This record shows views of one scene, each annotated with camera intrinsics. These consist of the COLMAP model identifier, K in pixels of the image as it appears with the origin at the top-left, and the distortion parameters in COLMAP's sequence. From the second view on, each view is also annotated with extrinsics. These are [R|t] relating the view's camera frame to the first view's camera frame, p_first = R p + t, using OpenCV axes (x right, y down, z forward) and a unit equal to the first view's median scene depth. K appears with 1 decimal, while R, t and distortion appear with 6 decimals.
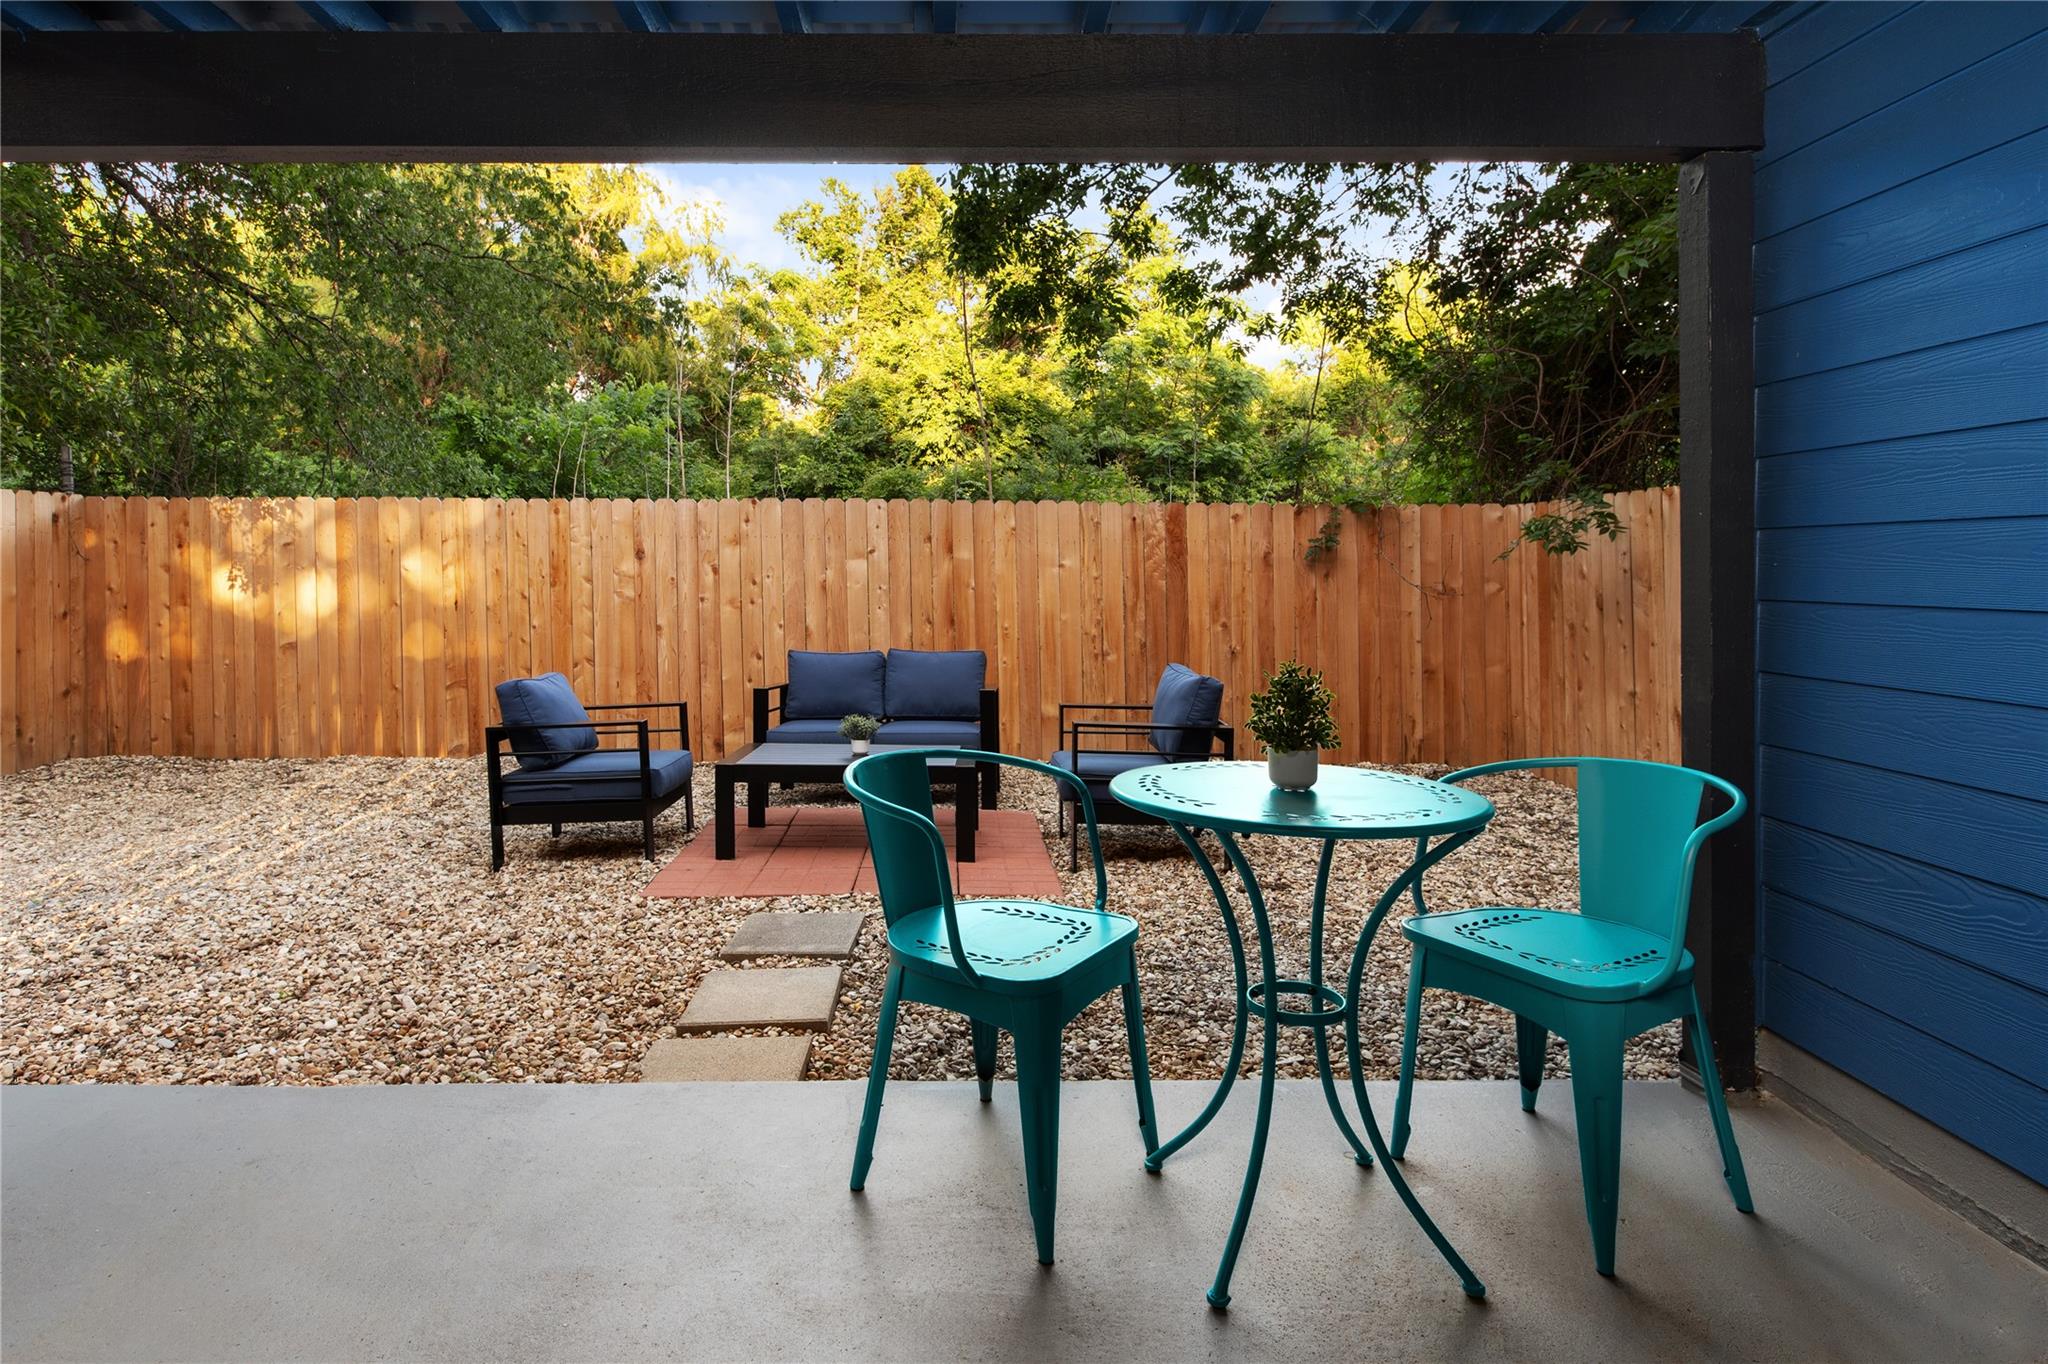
lens RADIAL K [[1087.2, 0, 952.4], [0, 1087.2, 537.3], [0, 0, 1]] dist [0.001558, 0.000016]
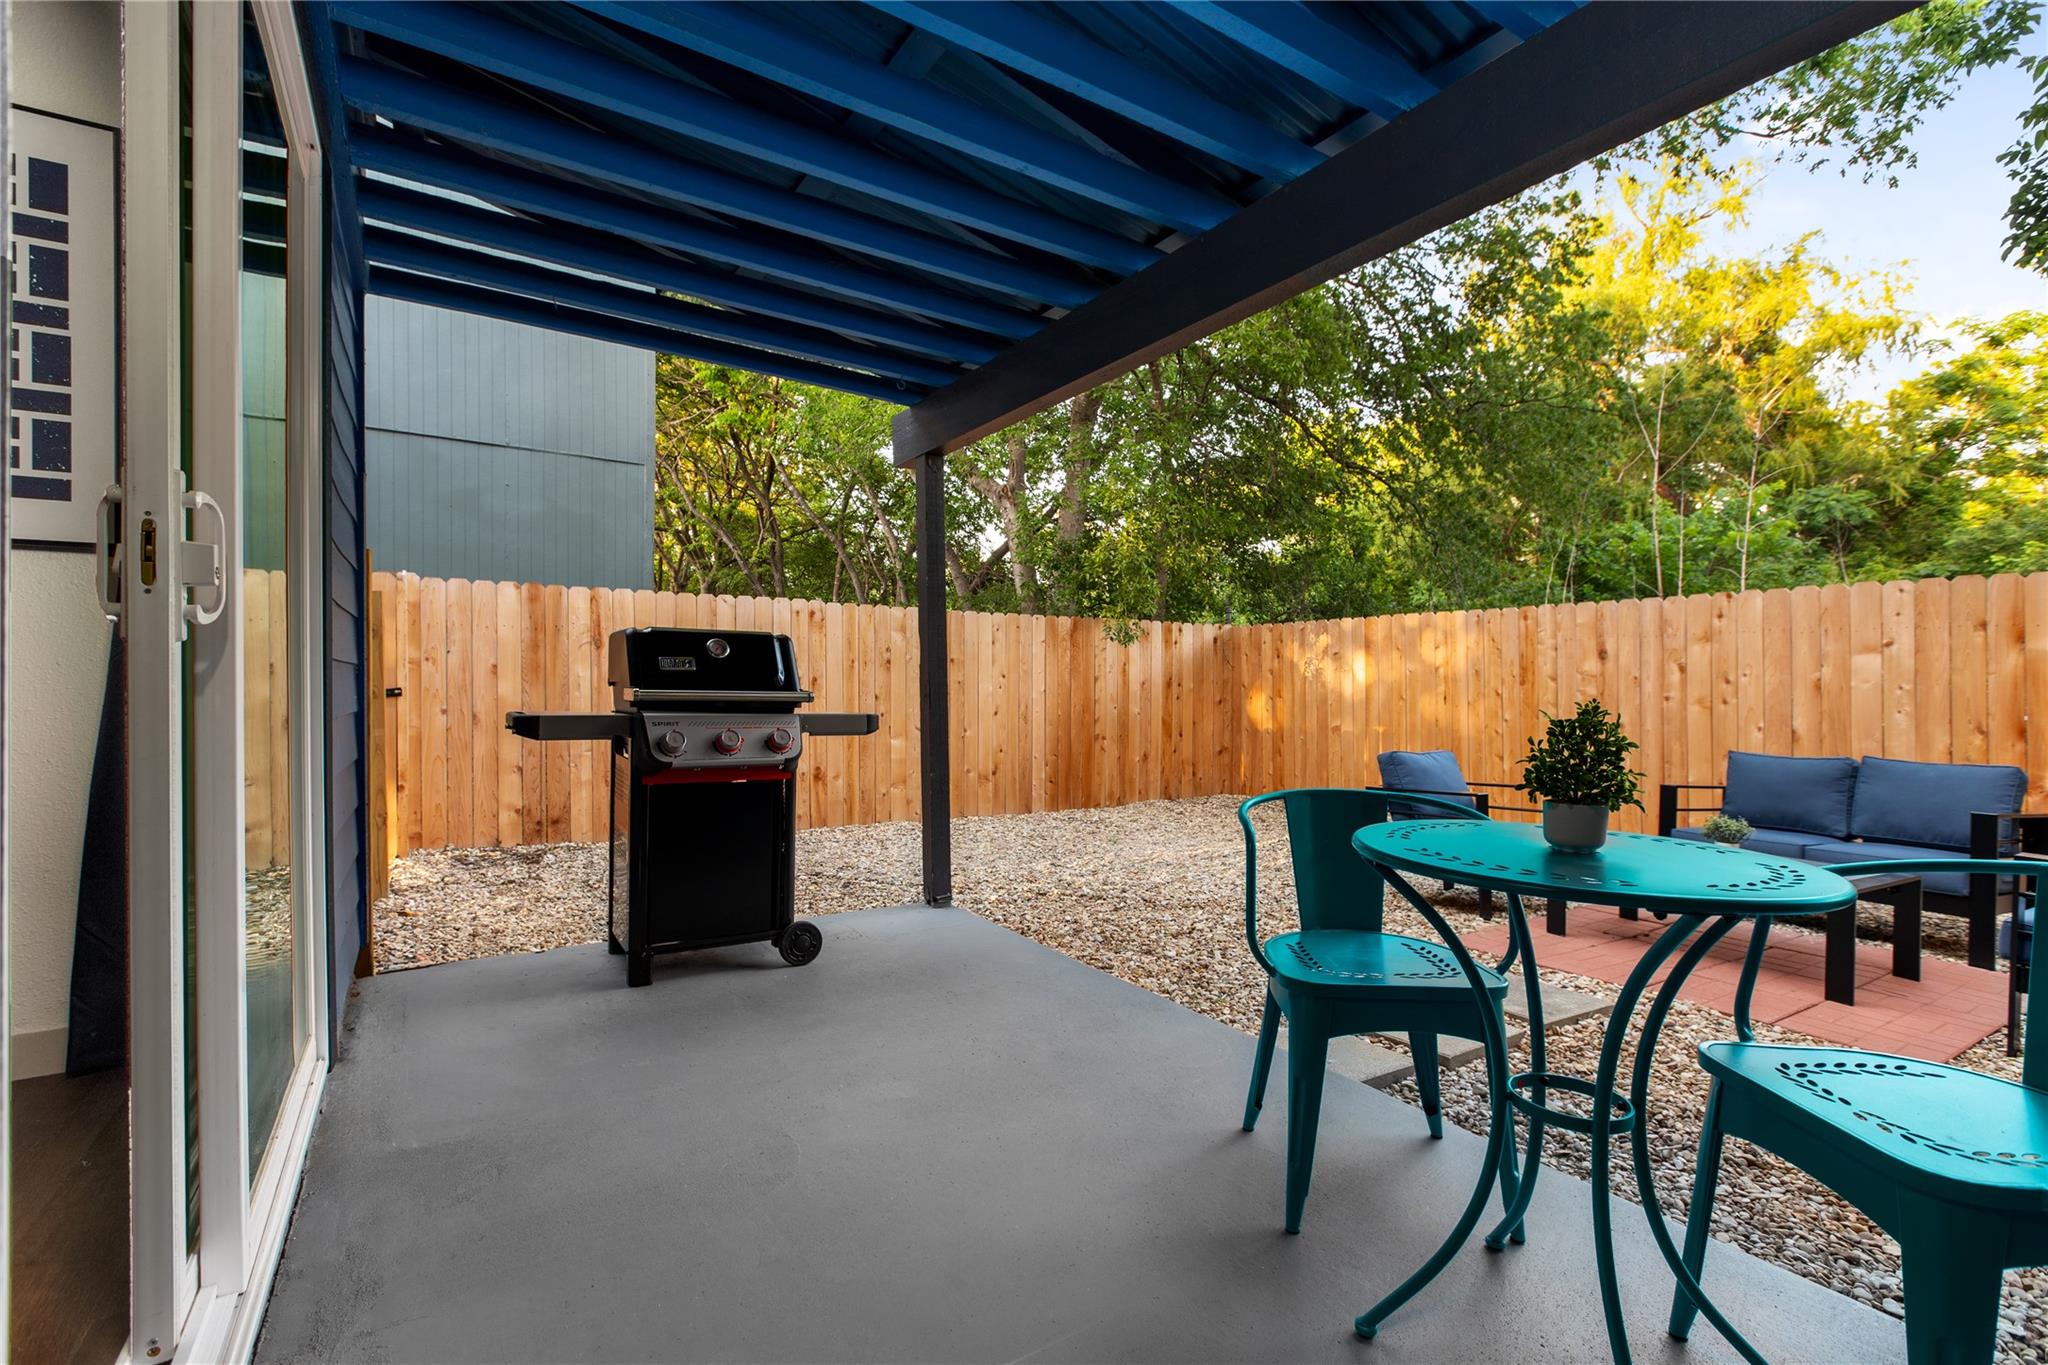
lens RADIAL K [[922.2, 0, 1024.1], [0, 922.2, 673.3], [0, 0, 1]] dist [0.002748, -0.000979]
pose [[0.536203, -0.004194, -0.844079, 0.168283], [0.016859, 0.999841, 0.005742, 0.020274], [0.843921, -0.017310, 0.536189, 0.062633]]
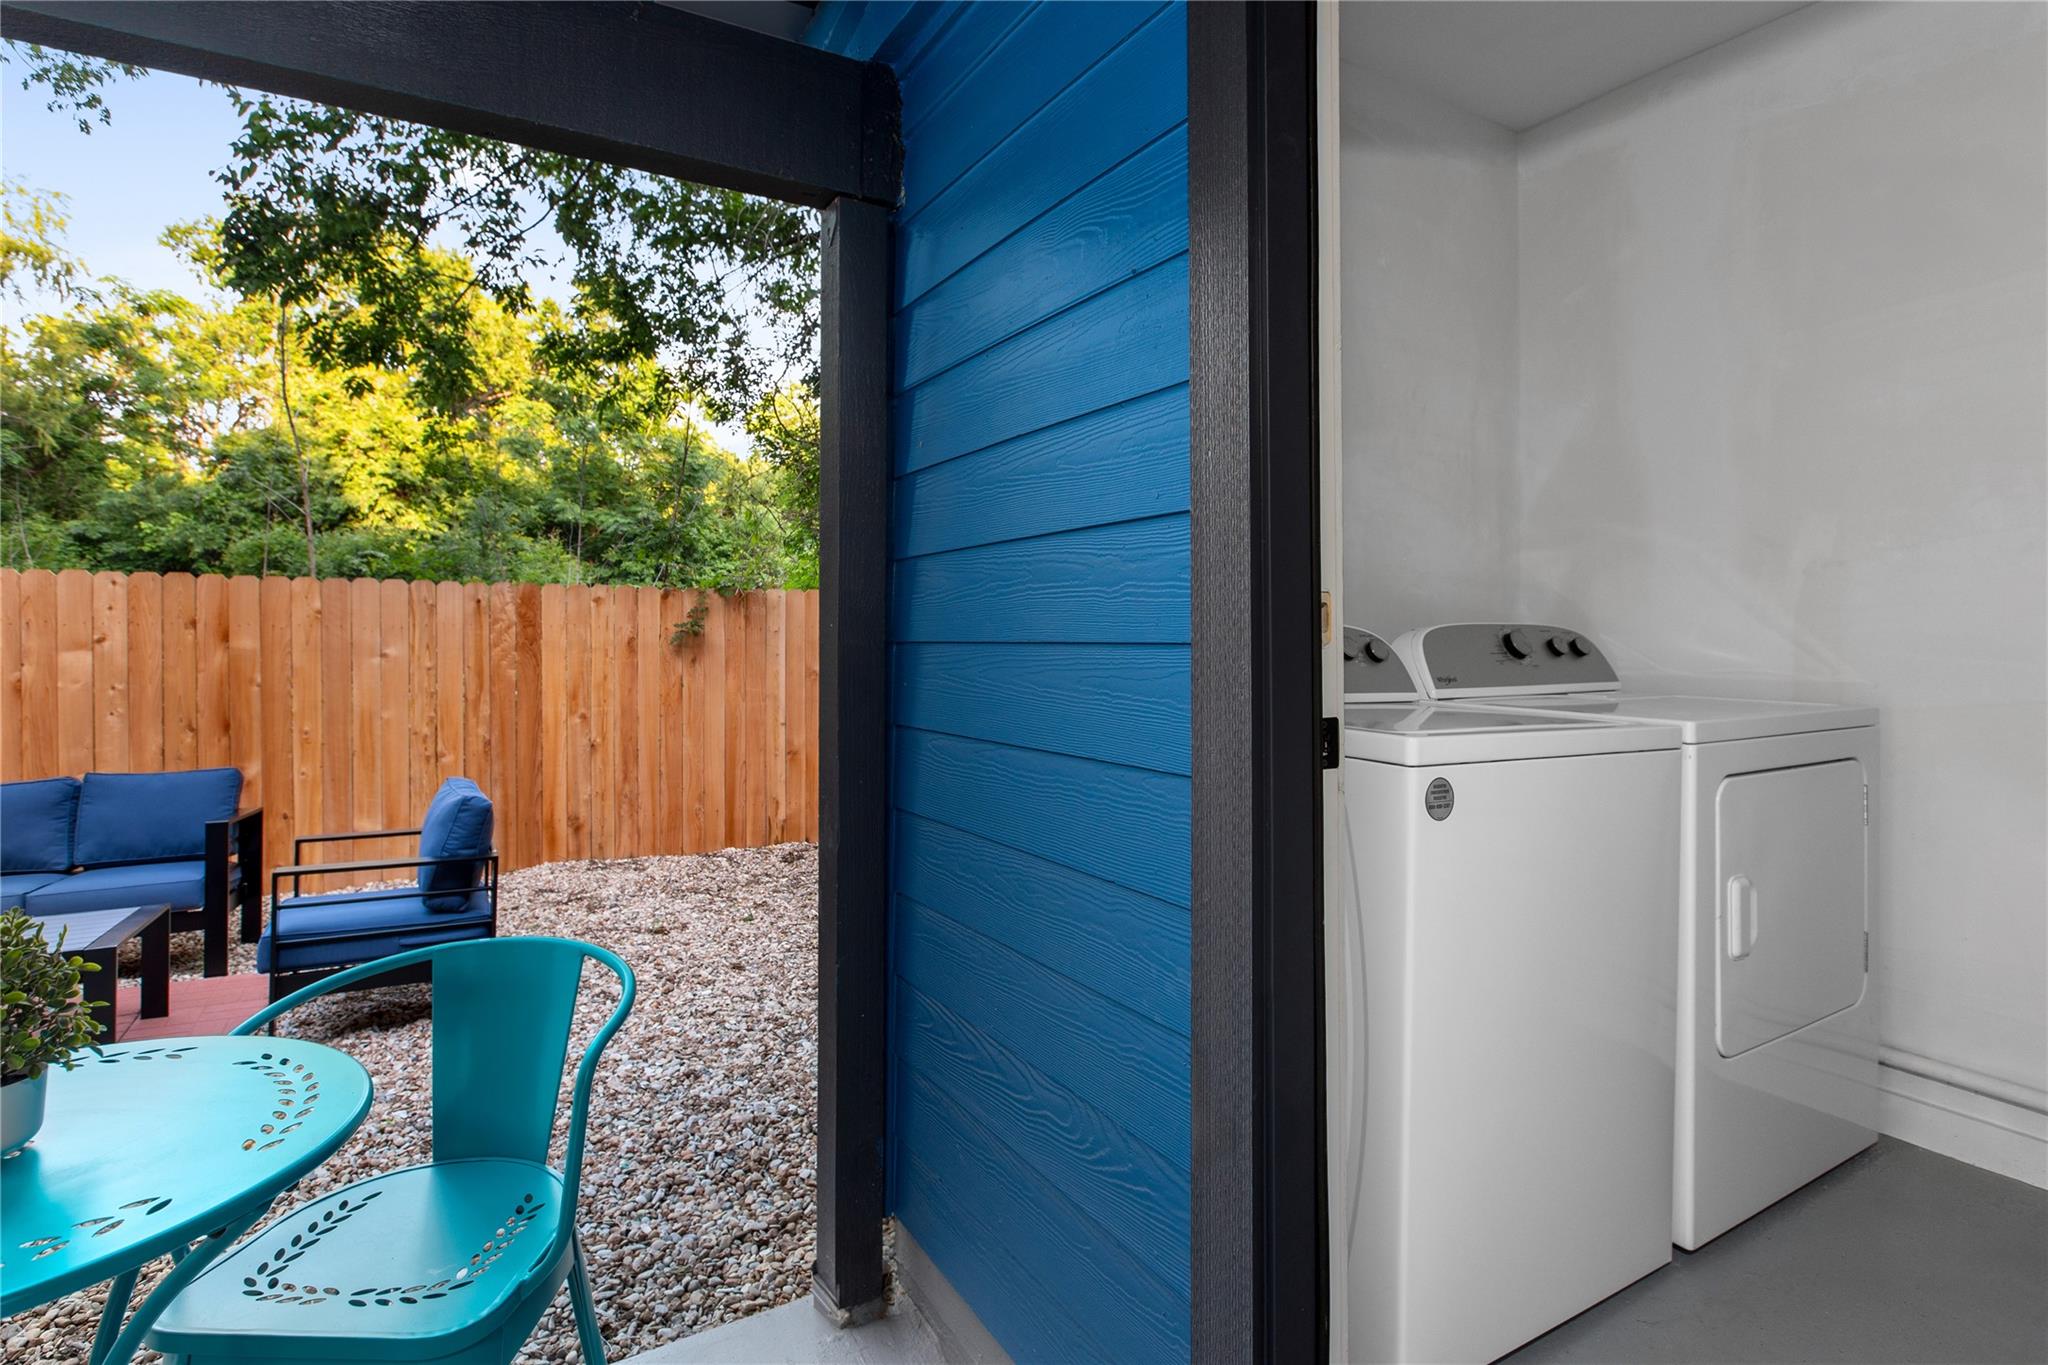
lens RADIAL K [[994.9, 0, 1008.9], [0, 994.9, 615.4], [0, 0, 1]] dist [-0.006410, -0.002275]
pose [[0.860646, 0.001057, 0.509202, 0.122120], [-0.003713, 0.999984, 0.004200, -0.009681], [-0.509190, -0.005505, 0.860637, 0.079251]]
